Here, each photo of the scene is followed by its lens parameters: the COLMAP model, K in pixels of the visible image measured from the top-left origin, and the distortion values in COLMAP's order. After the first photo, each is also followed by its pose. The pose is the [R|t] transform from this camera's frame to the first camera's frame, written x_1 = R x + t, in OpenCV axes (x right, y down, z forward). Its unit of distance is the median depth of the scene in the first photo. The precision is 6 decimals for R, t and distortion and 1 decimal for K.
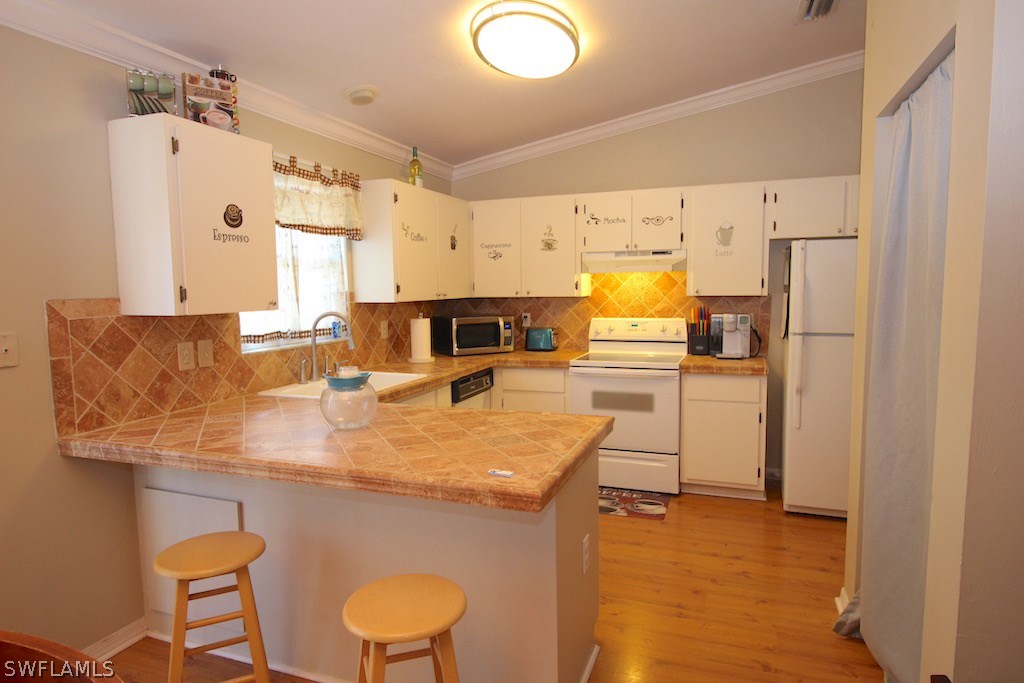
lens RADIAL K [[597.6, 0, 512.2], [0, 597.6, 341.3], [0, 0, 1]] dist [-0.008496, -0.002589]
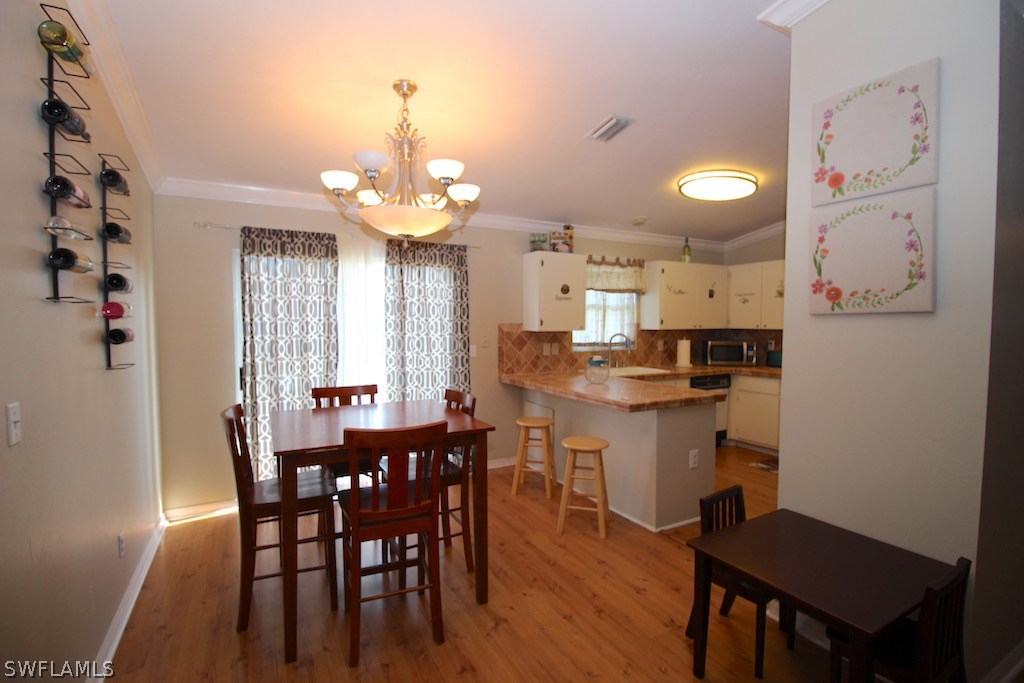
lens RADIAL K [[481.7, 0, 515.2], [0, 481.7, 339.6], [0, 0, 1]] dist [-0.000918, -0.009768]
pose [[0.761299, 0.041030, -0.647102, 0.450583], [-0.071947, 0.997179, -0.021416, 0.028549], [0.644397, 0.062861, 0.762103, -0.401417]]
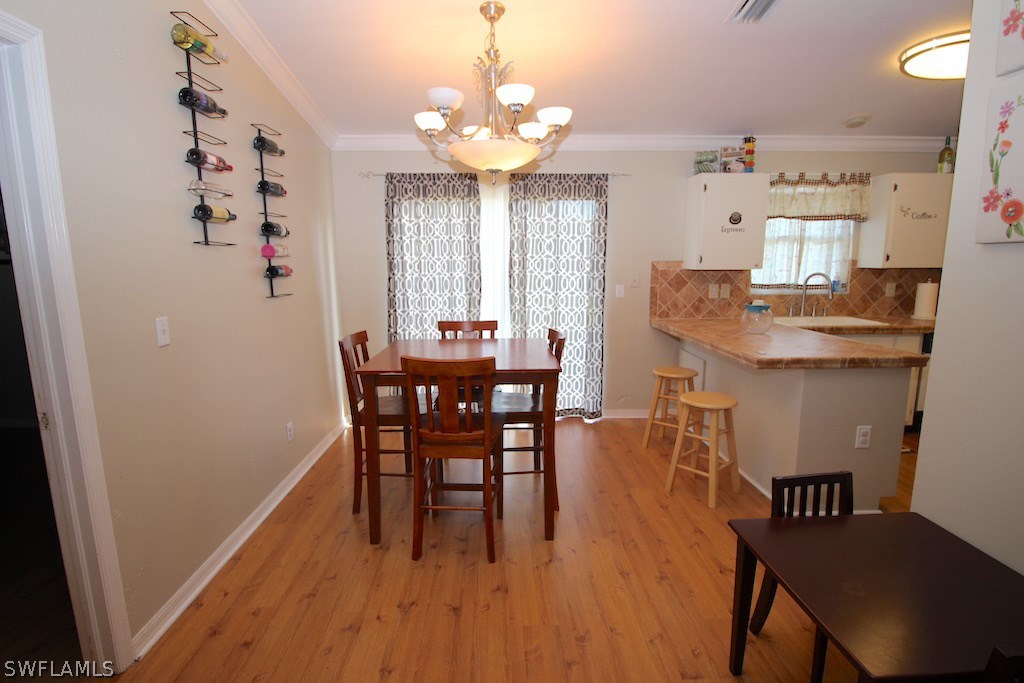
lens RADIAL K [[508.7, 0, 509.6], [0, 508.7, 342.9], [0, 0, 1]] dist [-0.004135, -0.006682]
pose [[0.385243, 0.160897, -0.908681, 0.596277], [-0.084366, 0.986700, 0.138944, 0.013279], [0.918951, 0.023134, 0.393693, -0.220931]]
